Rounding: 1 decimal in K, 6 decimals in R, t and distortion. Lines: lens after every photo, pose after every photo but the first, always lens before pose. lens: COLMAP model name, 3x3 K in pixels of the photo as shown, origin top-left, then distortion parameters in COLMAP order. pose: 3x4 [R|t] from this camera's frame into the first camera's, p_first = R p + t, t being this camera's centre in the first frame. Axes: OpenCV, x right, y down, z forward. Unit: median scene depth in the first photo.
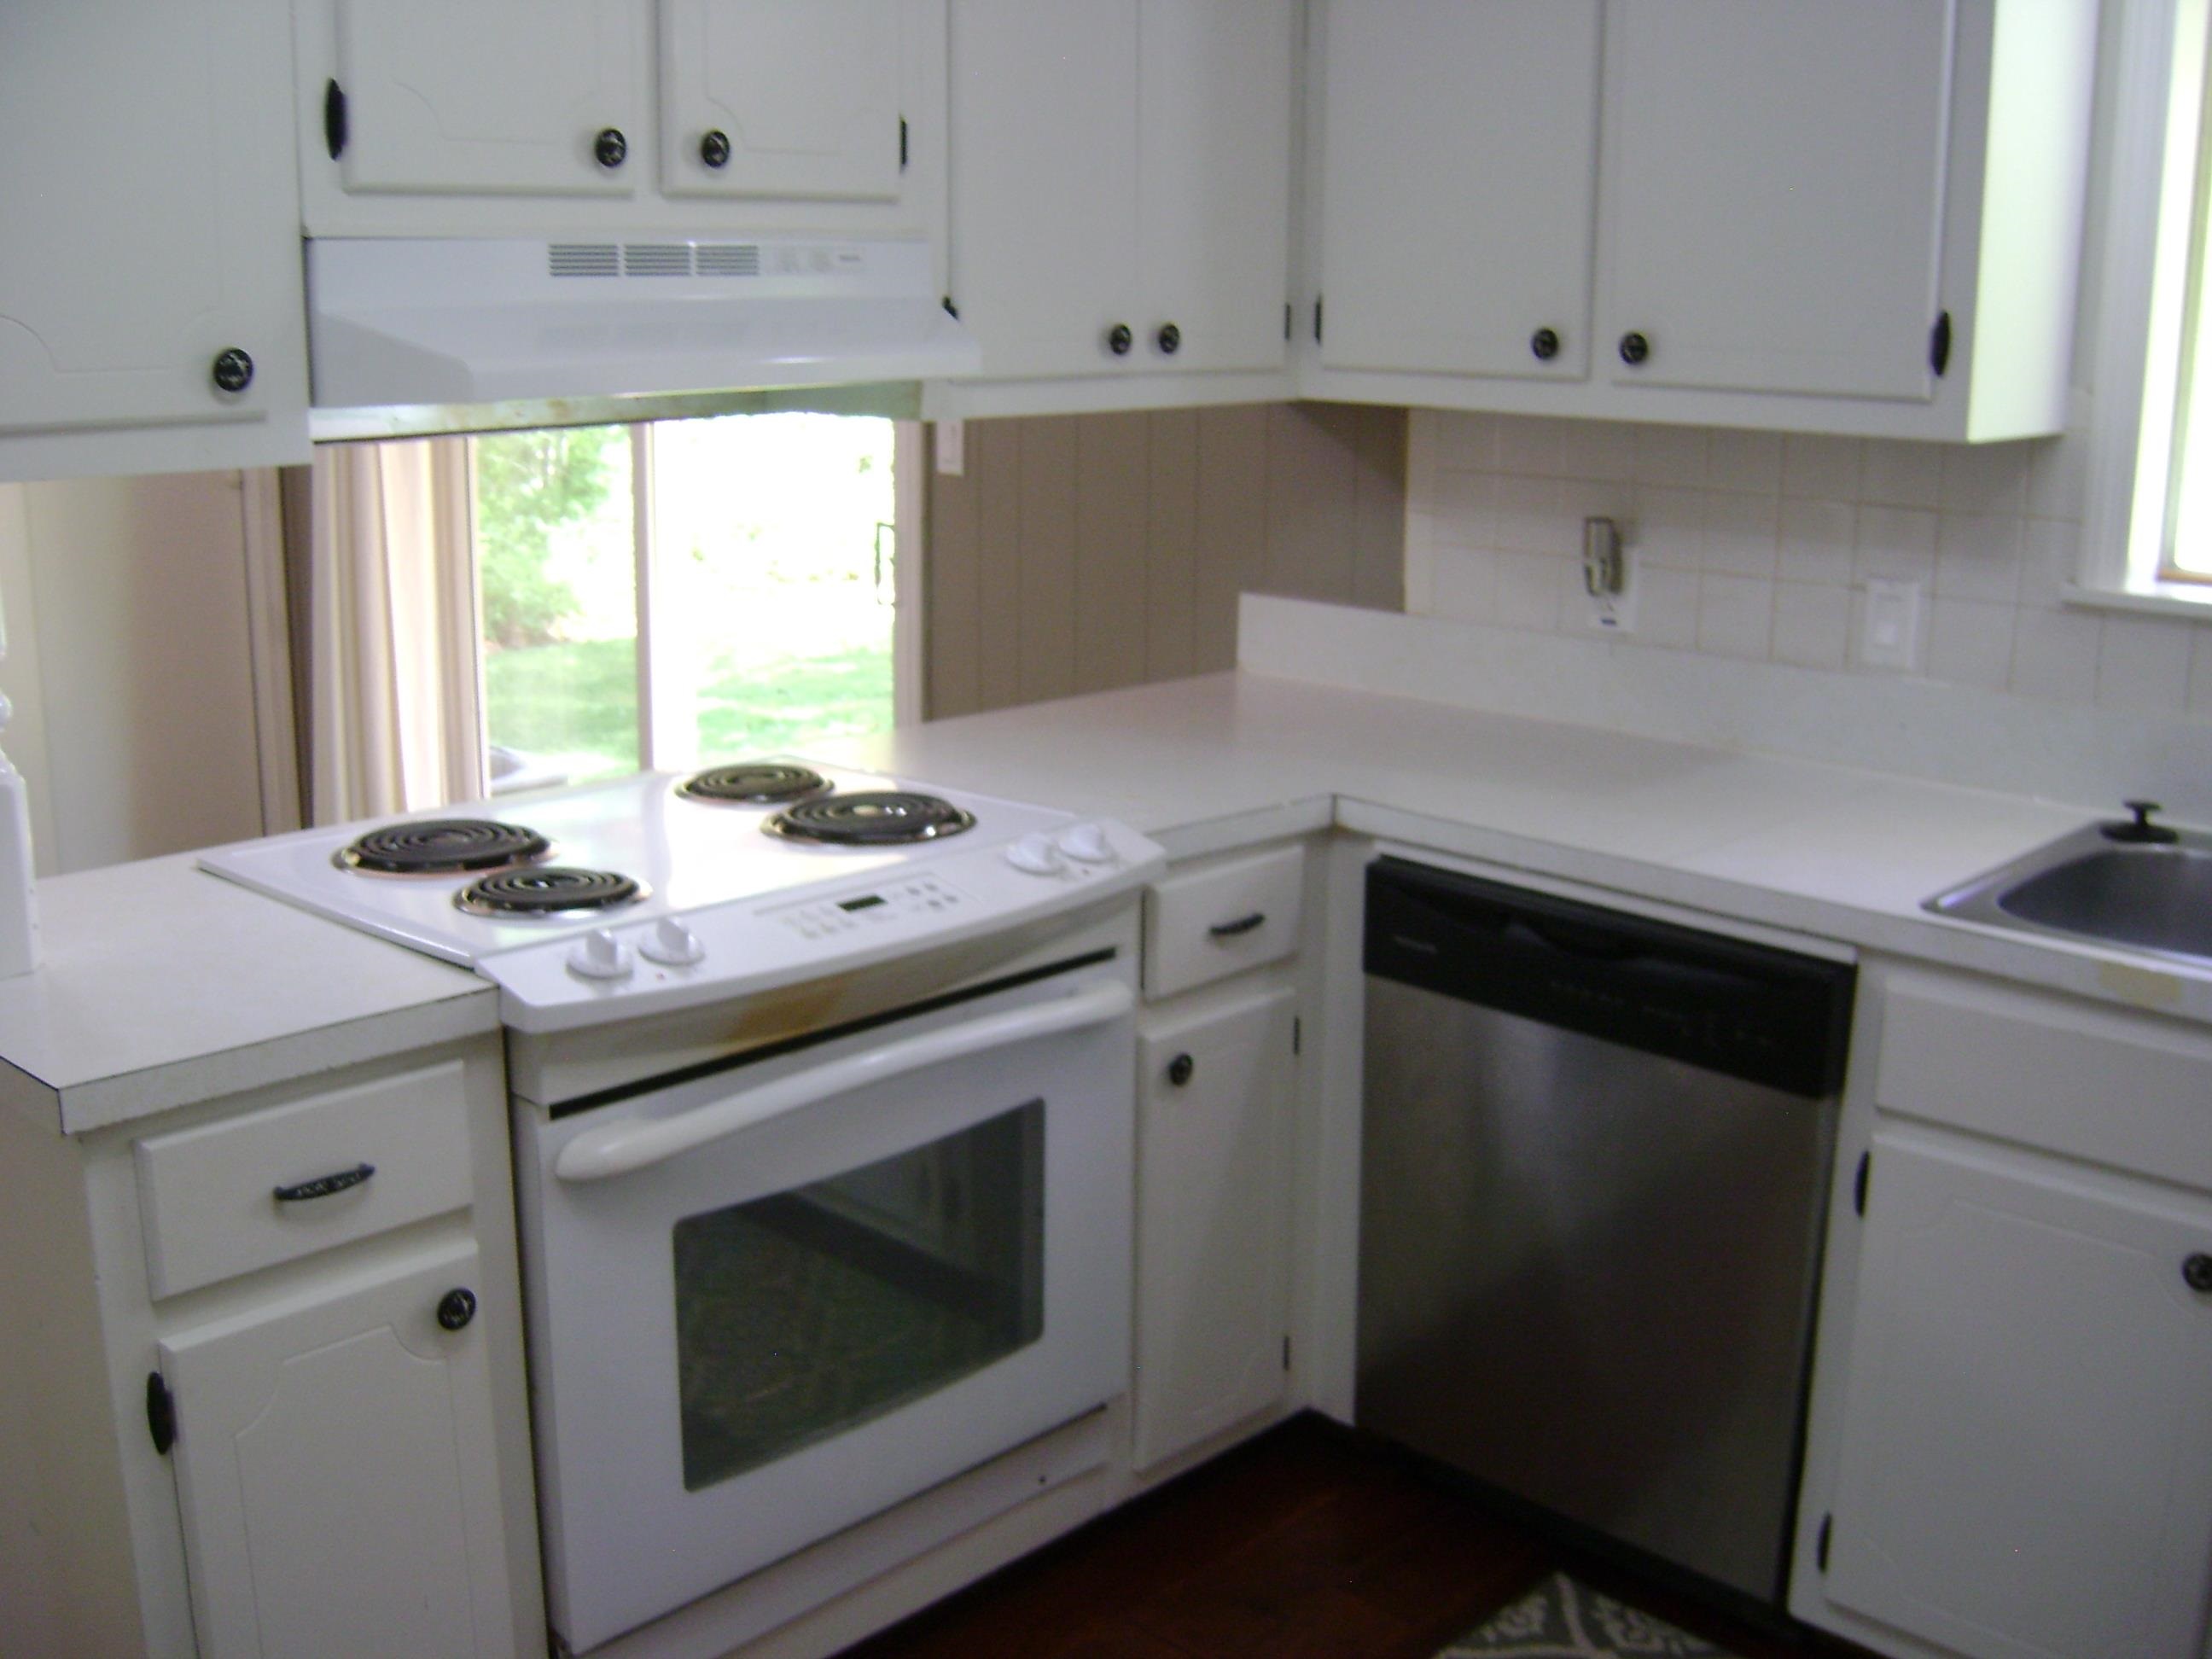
lens RADIAL K [[2281.9, 0, 1106.0], [0, 2281.9, 829.5], [0, 0, 1]] dist [-0.134696, 0.030677]
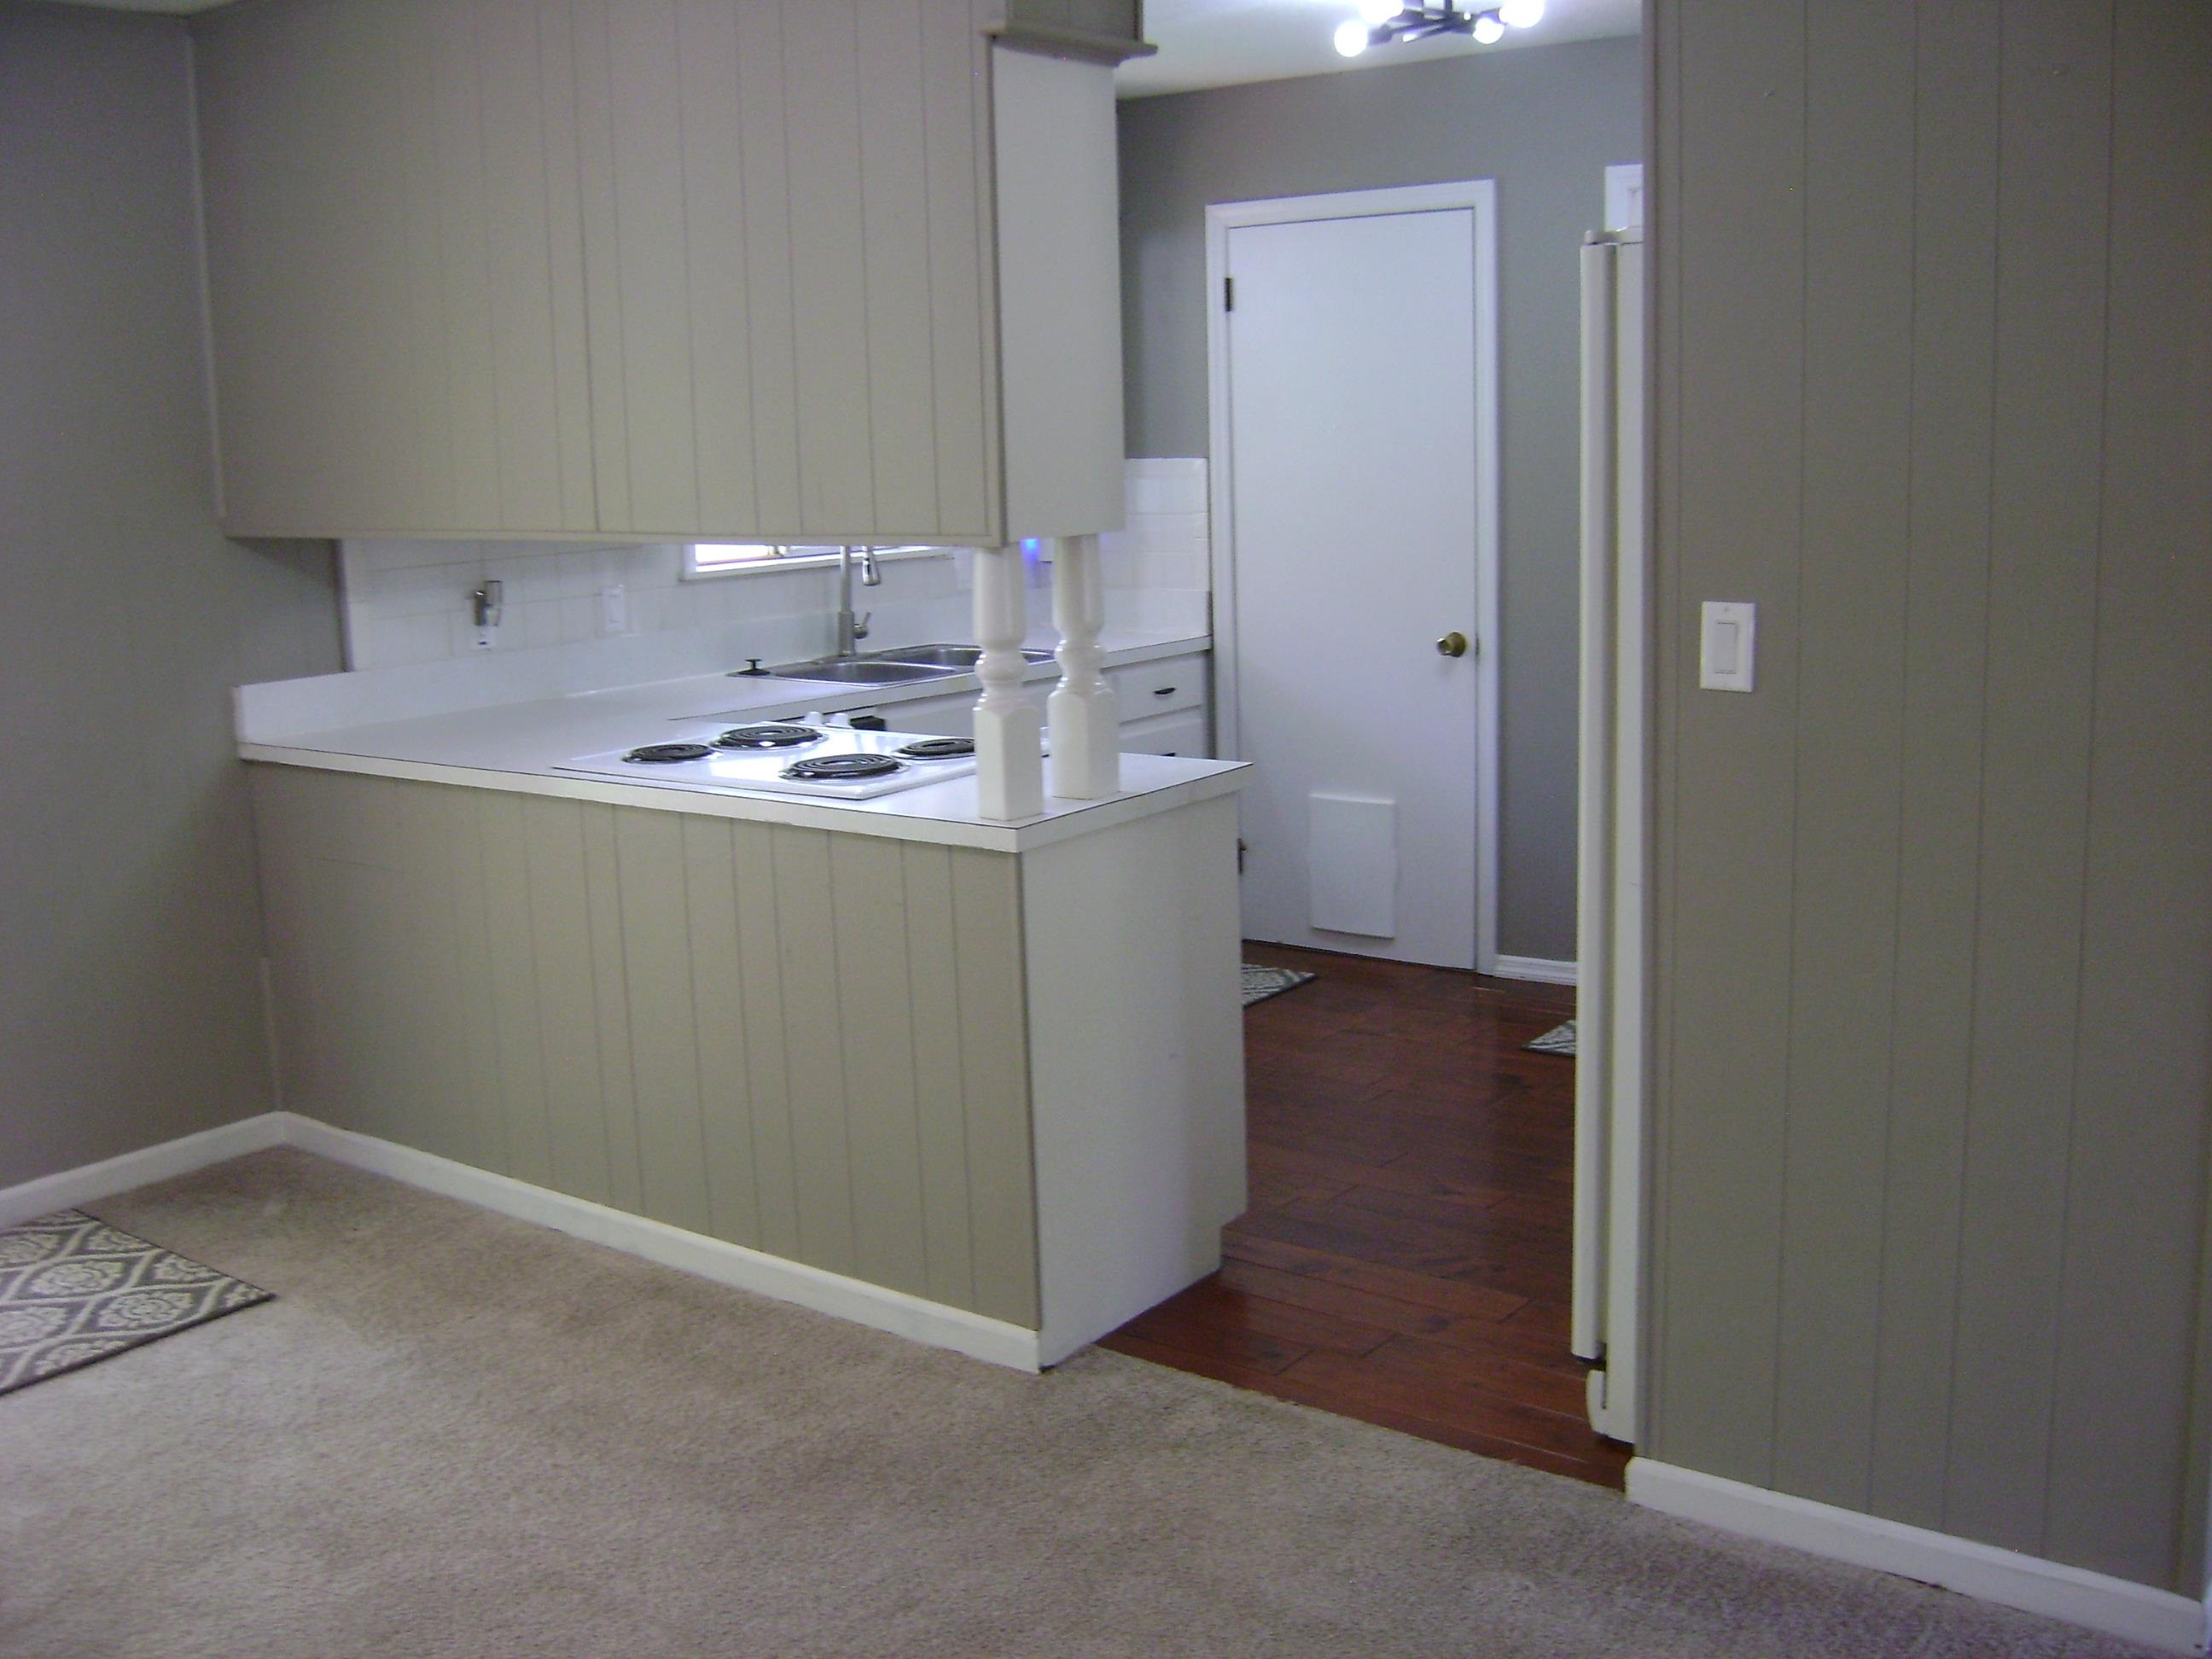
lens RADIAL K [[2281.9, 0, 1106.0], [0, 2281.9, 829.5], [0, 0, 1]] dist [-0.134696, 0.030677]
pose [[-0.095656, -0.186298, 0.977826, -1.741676], [0.259893, 0.943583, 0.205198, -0.216306], [-0.960888, 0.273758, -0.041842, 0.776125]]
